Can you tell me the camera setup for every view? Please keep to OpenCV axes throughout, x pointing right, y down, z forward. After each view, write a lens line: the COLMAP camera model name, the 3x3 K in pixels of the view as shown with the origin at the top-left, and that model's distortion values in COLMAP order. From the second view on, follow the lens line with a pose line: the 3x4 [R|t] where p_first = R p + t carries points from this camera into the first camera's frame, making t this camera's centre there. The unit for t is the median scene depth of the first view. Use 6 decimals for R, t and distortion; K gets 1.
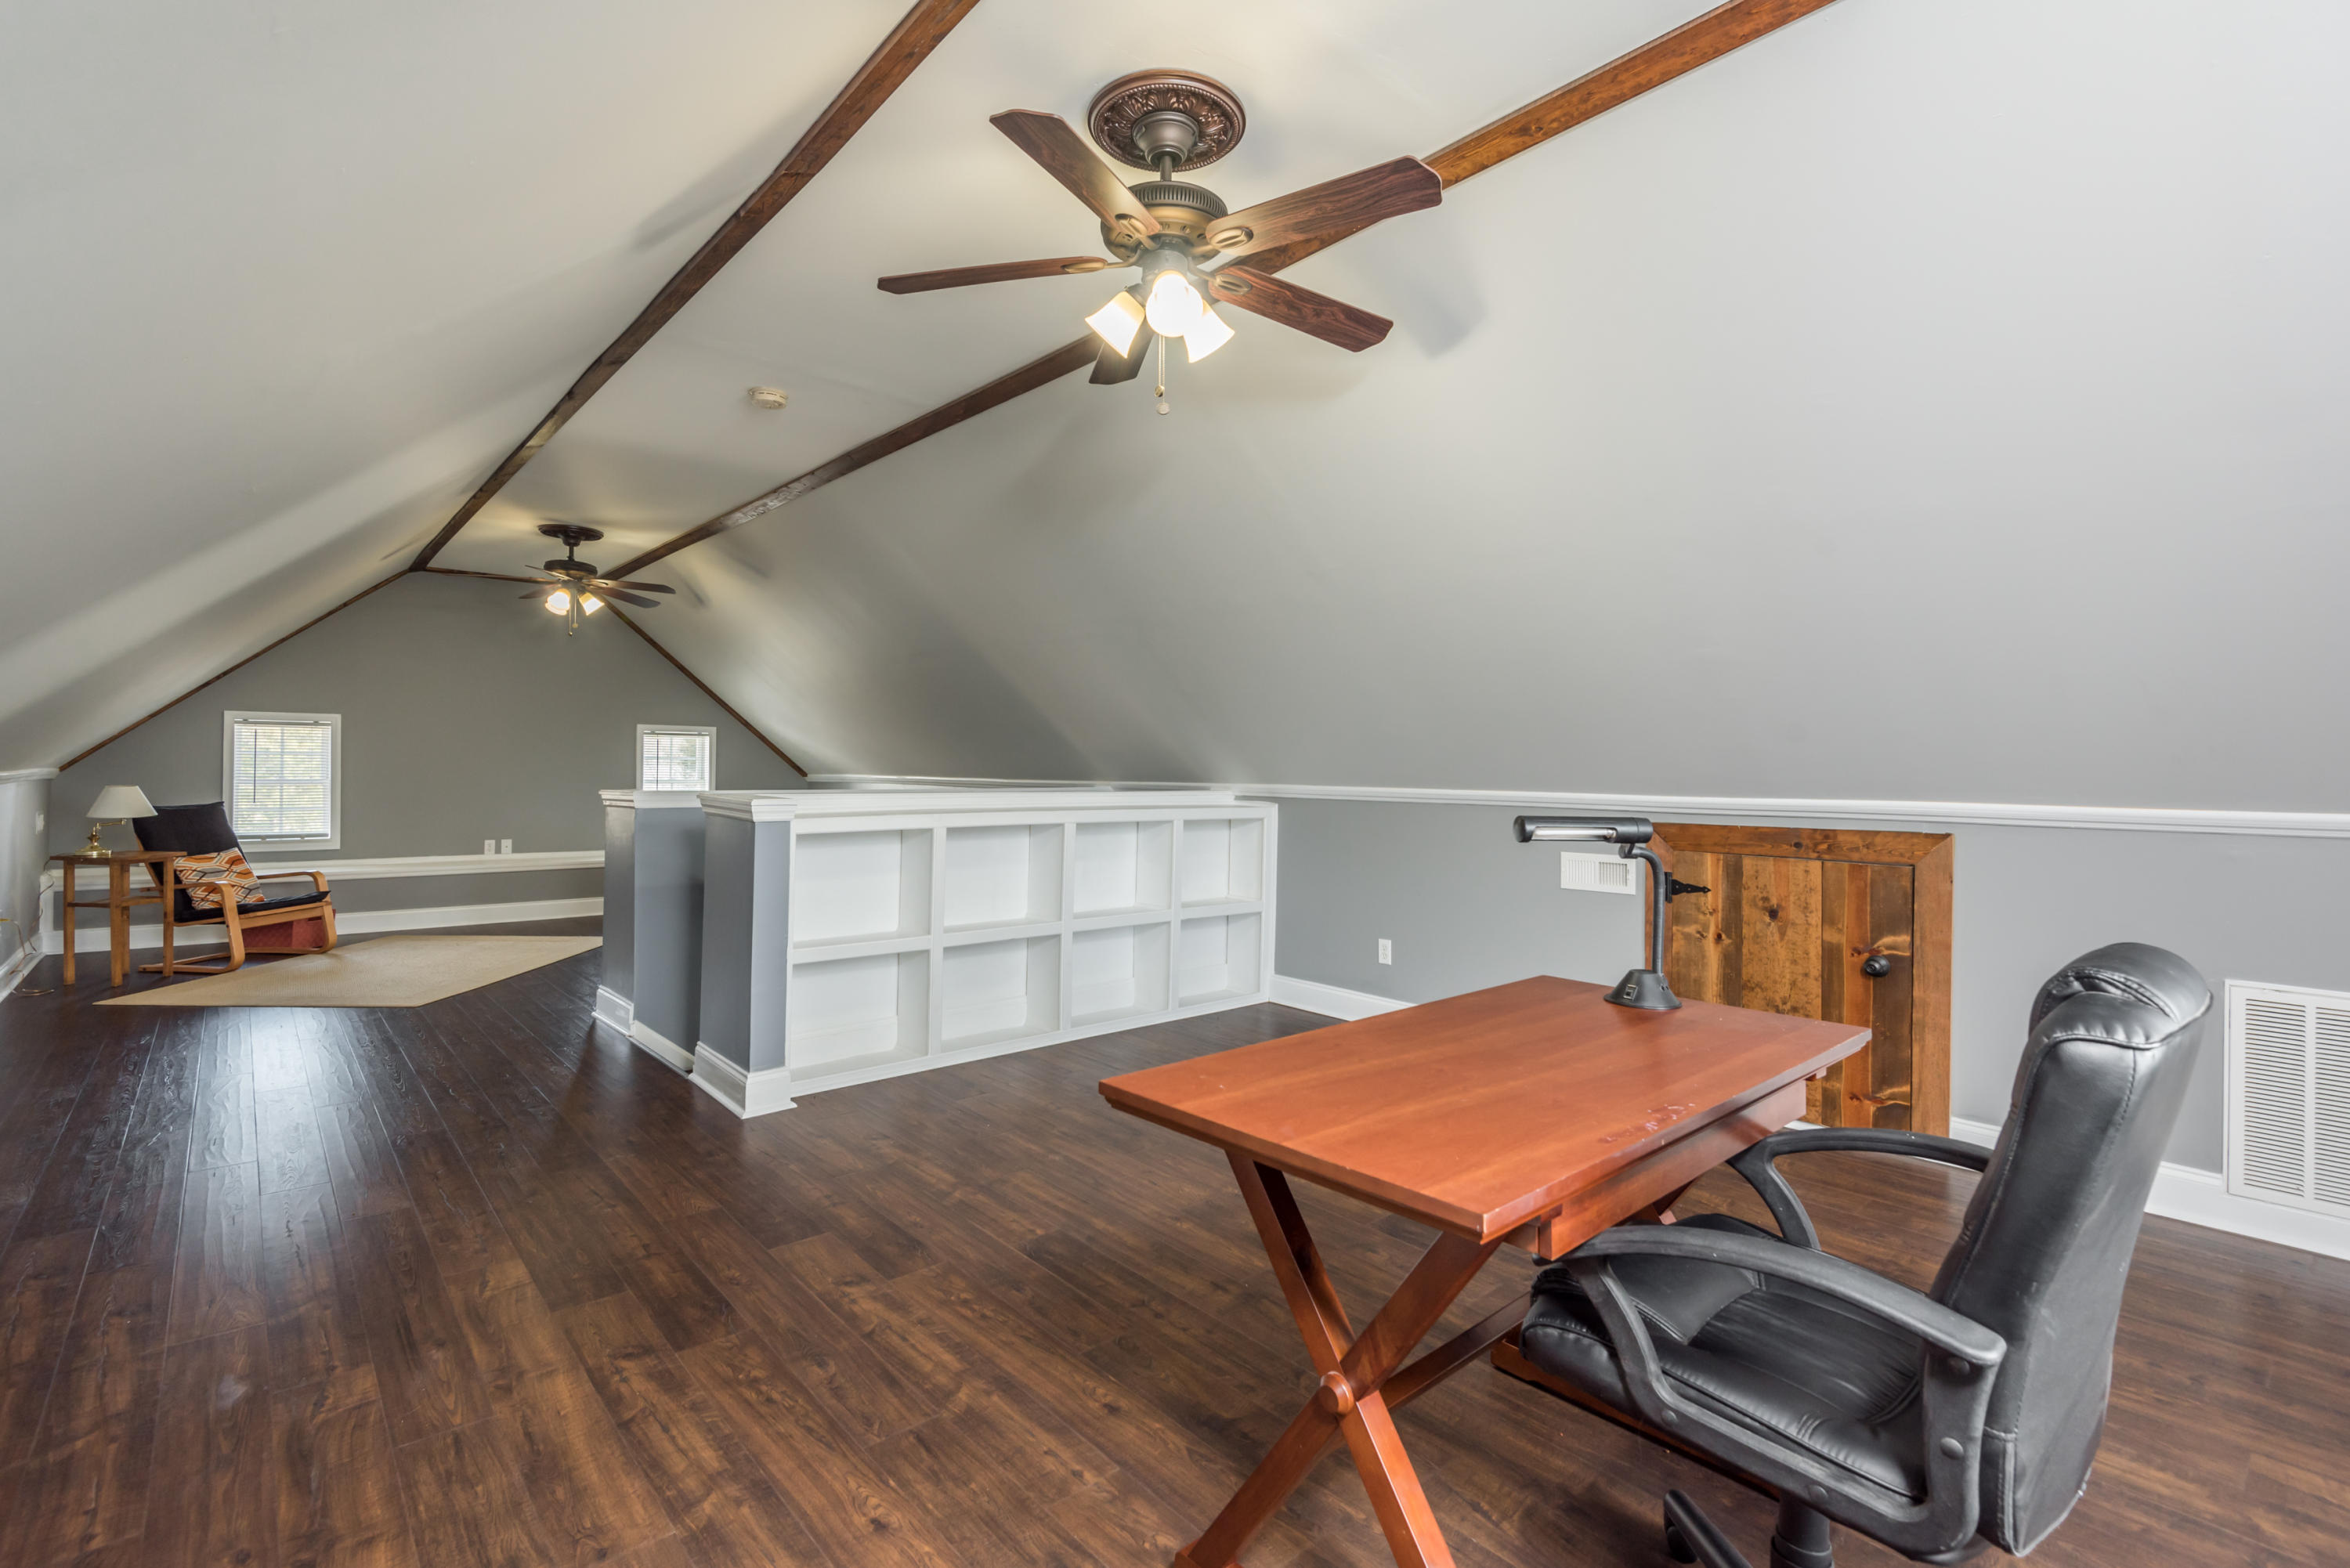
lens RADIAL K [[1074.4, 0, 1172.2], [0, 1074.4, 775.2], [0, 0, 1]] dist [0.023574, -0.000512]
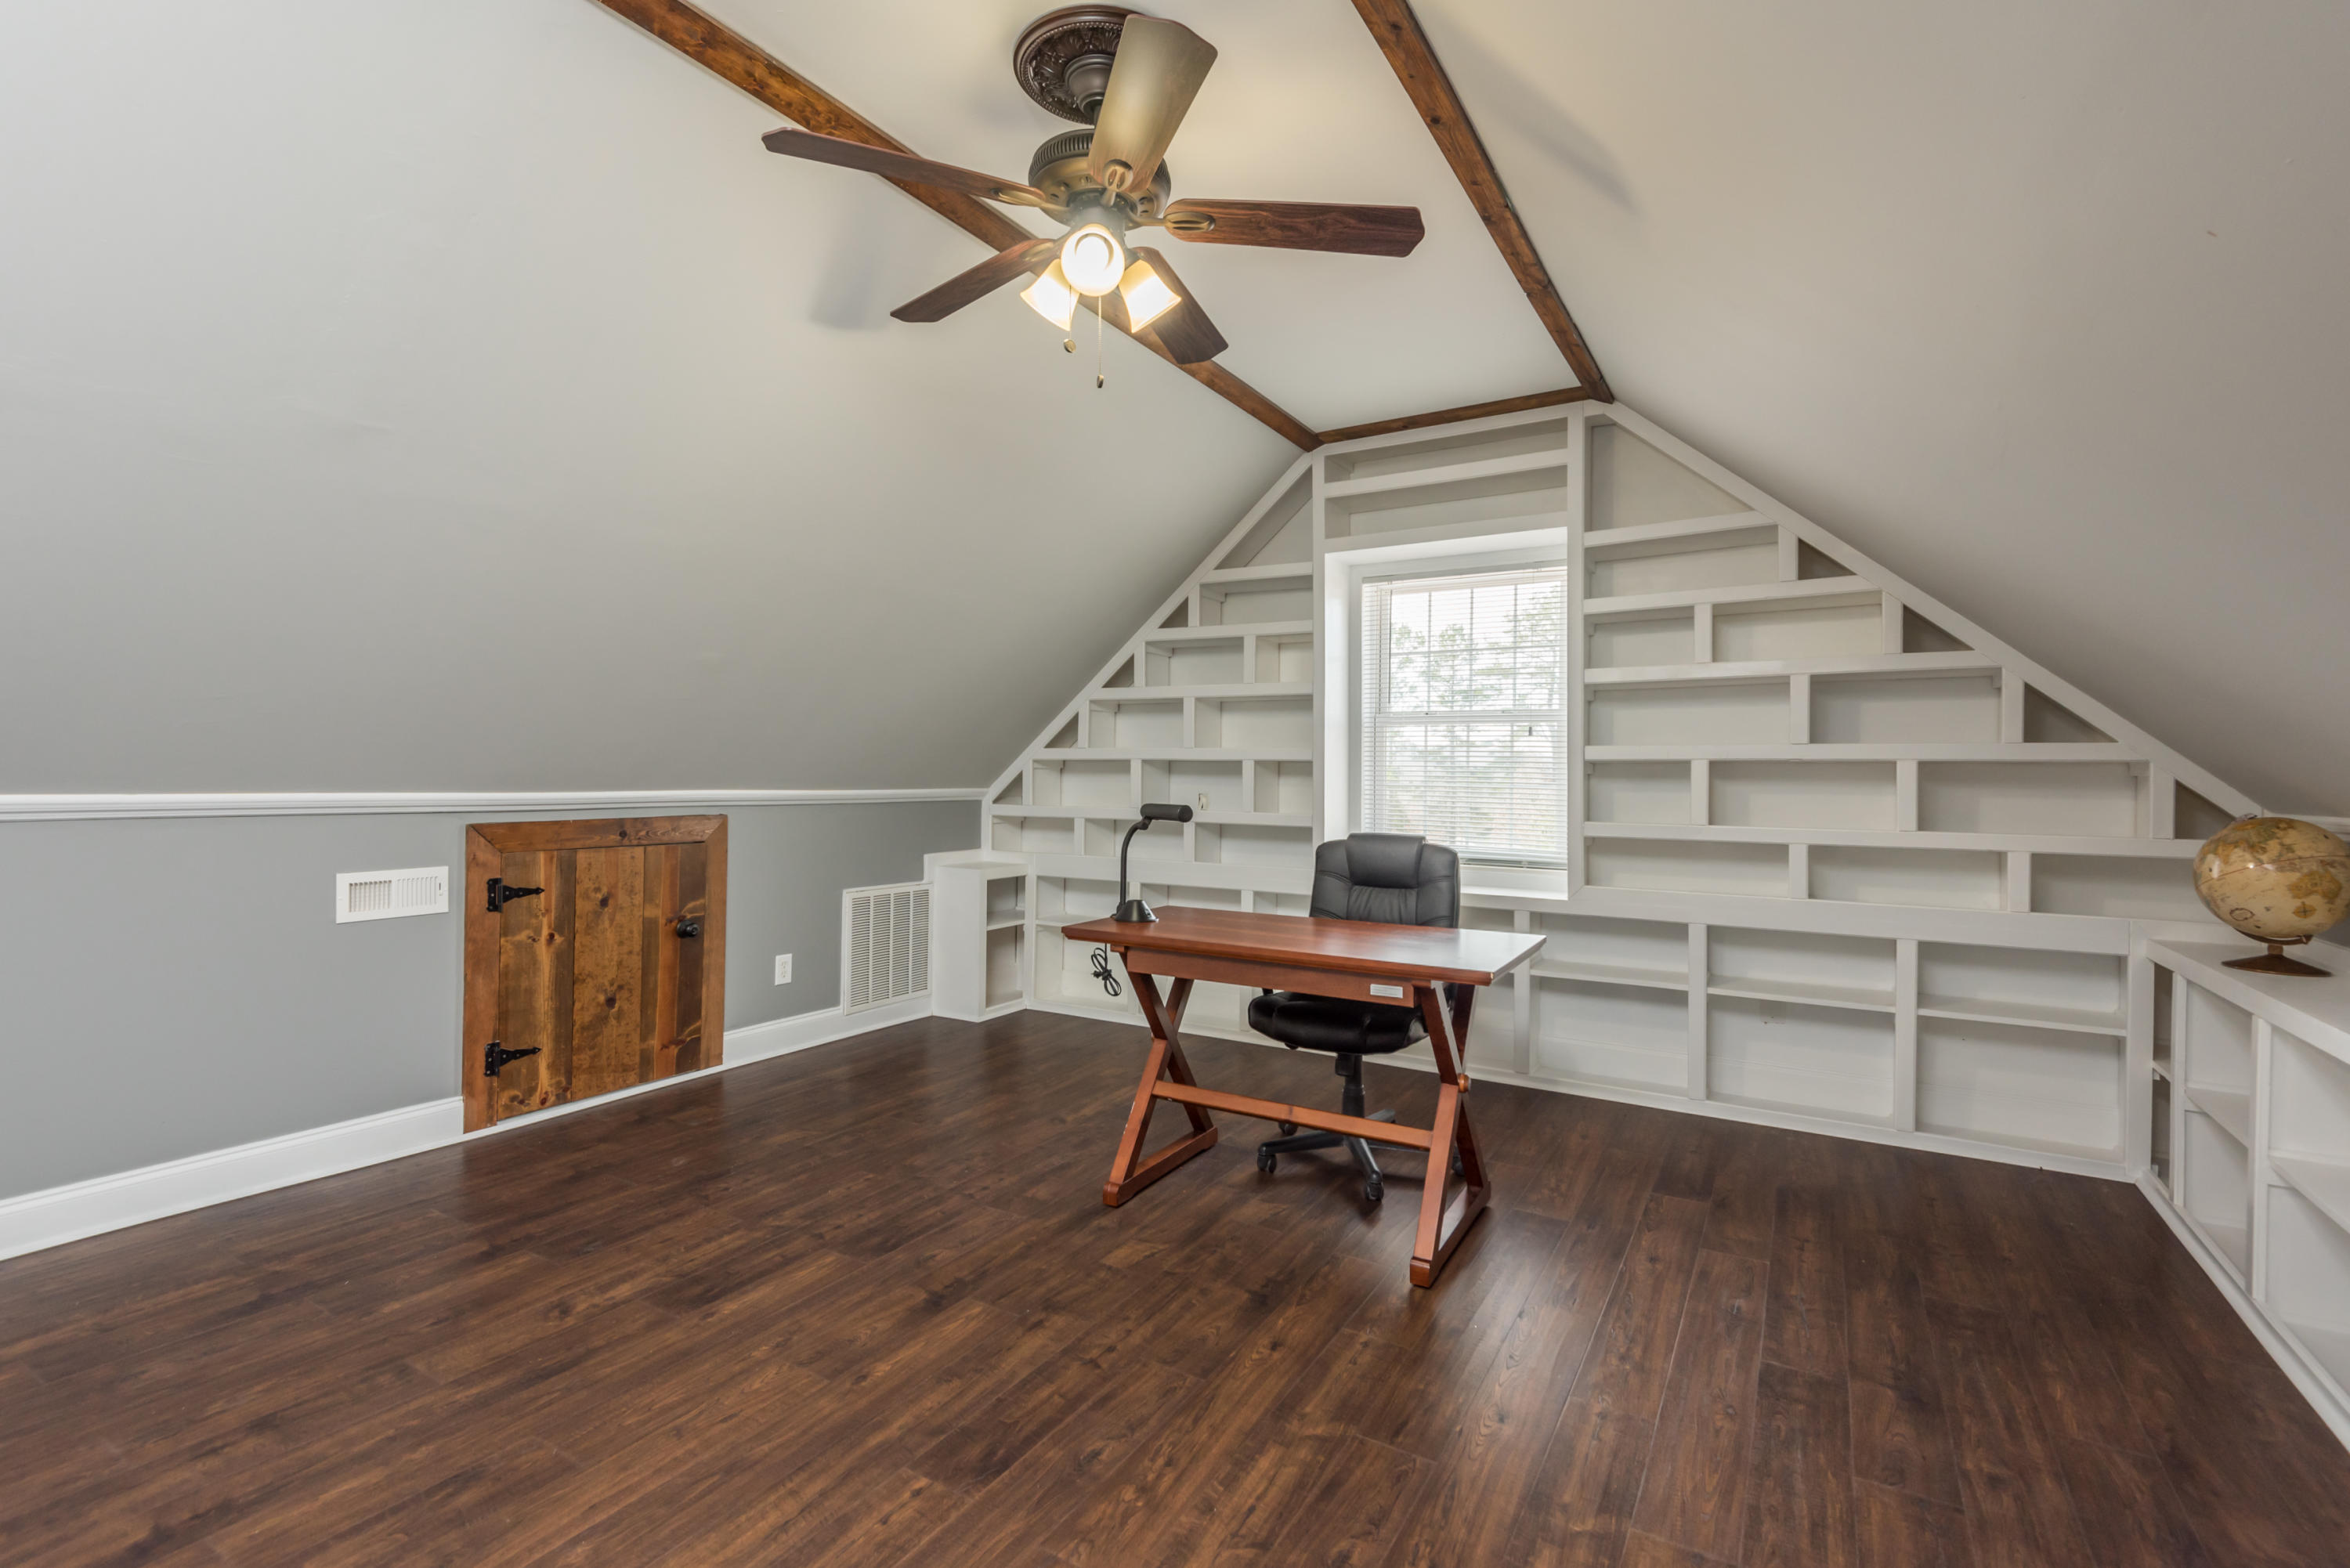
lens RADIAL K [[1074.4, 0, 1172.2], [0, 1074.4, 775.2], [0, 0, 1]] dist [0.023574, -0.000512]
pose [[-0.311123, -0.014798, 0.950254, -0.895130], [-0.007525, 0.999886, 0.013107, -0.017166], [-0.950340, -0.003073, -0.311199, 1.204436]]
